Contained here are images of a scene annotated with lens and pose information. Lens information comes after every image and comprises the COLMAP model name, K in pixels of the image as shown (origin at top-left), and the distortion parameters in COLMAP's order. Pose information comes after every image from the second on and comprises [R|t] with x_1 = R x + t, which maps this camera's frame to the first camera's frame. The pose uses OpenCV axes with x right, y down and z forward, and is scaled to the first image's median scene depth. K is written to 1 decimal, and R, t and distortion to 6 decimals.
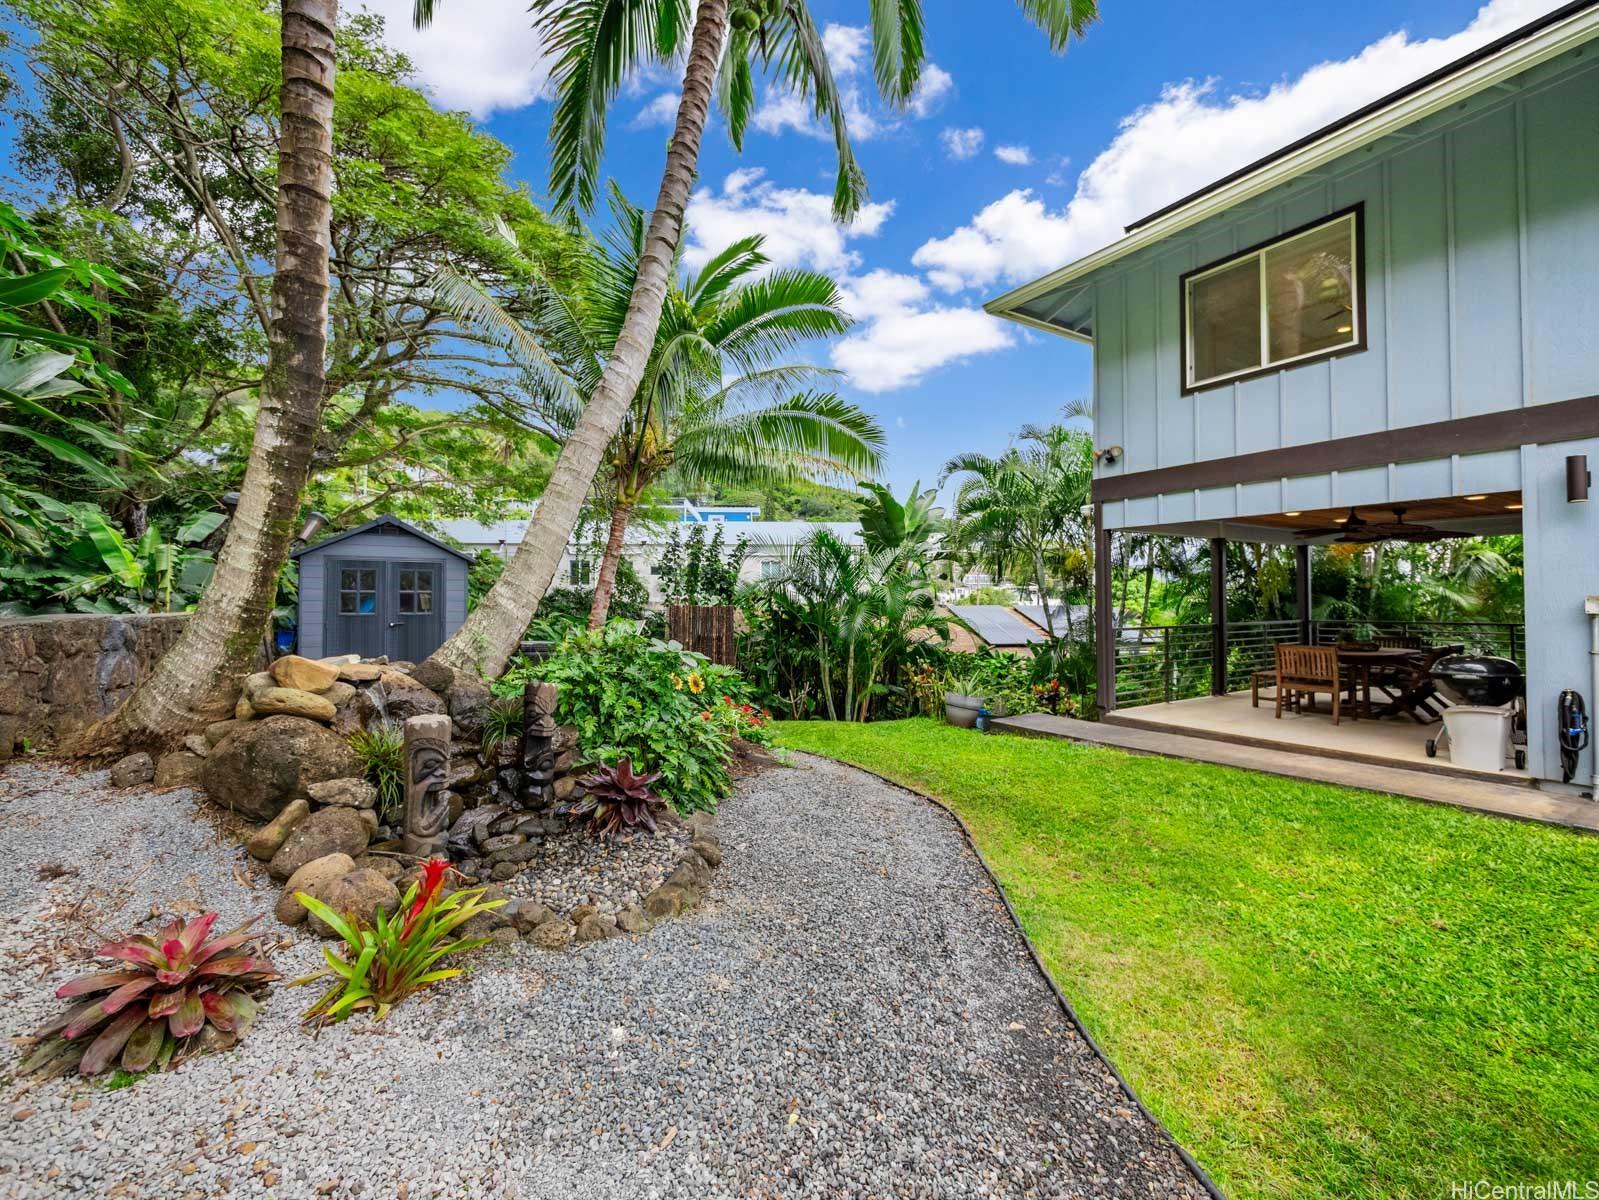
lens RADIAL K [[654.1, 0, 798.3], [0, 654.1, 590.4], [0, 0, 1]] dist [-0.016943, -0.000204]
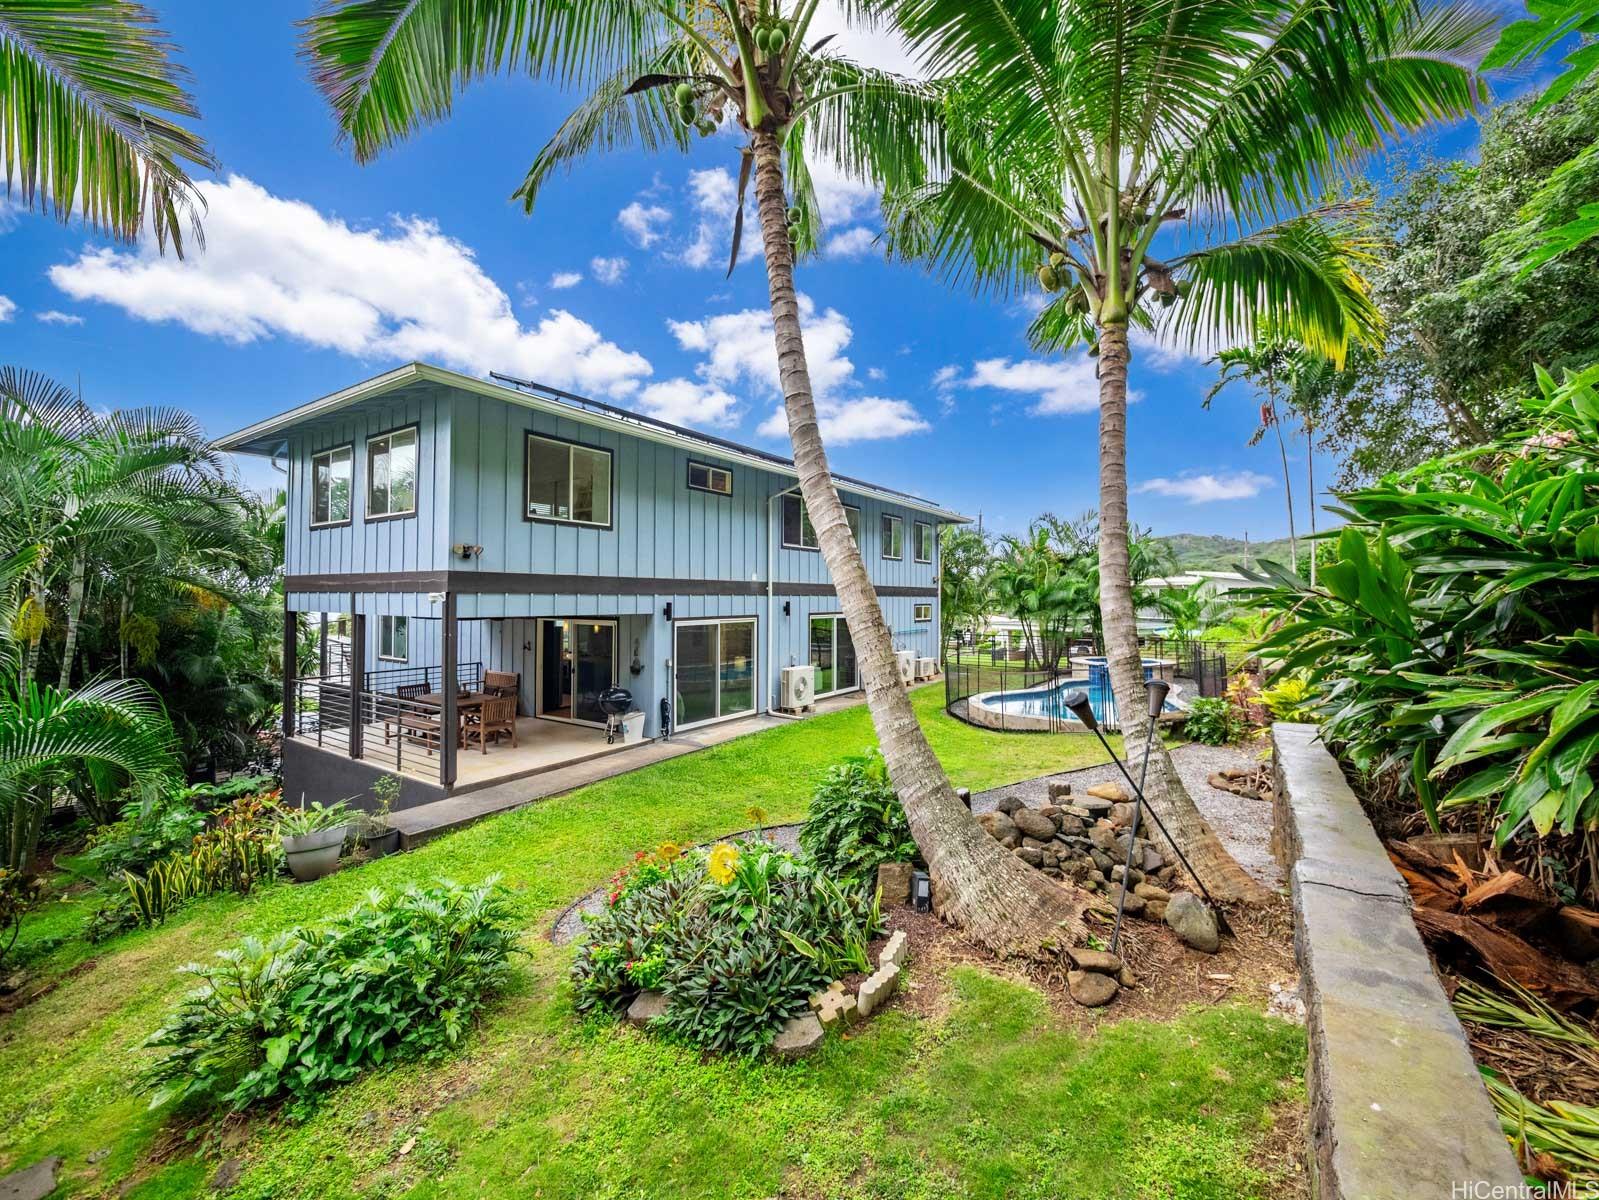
lens RADIAL K [[654.1, 0, 799.2], [0, 654.1, 596.1], [0, 0, 1]] dist [-0.016943, -0.000204]
pose [[-0.420112, 0.006750, 0.907447, -0.935298], [-0.007730, 0.999909, -0.011017, -0.150877], [-0.907439, -0.011643, -0.420022, 1.159458]]
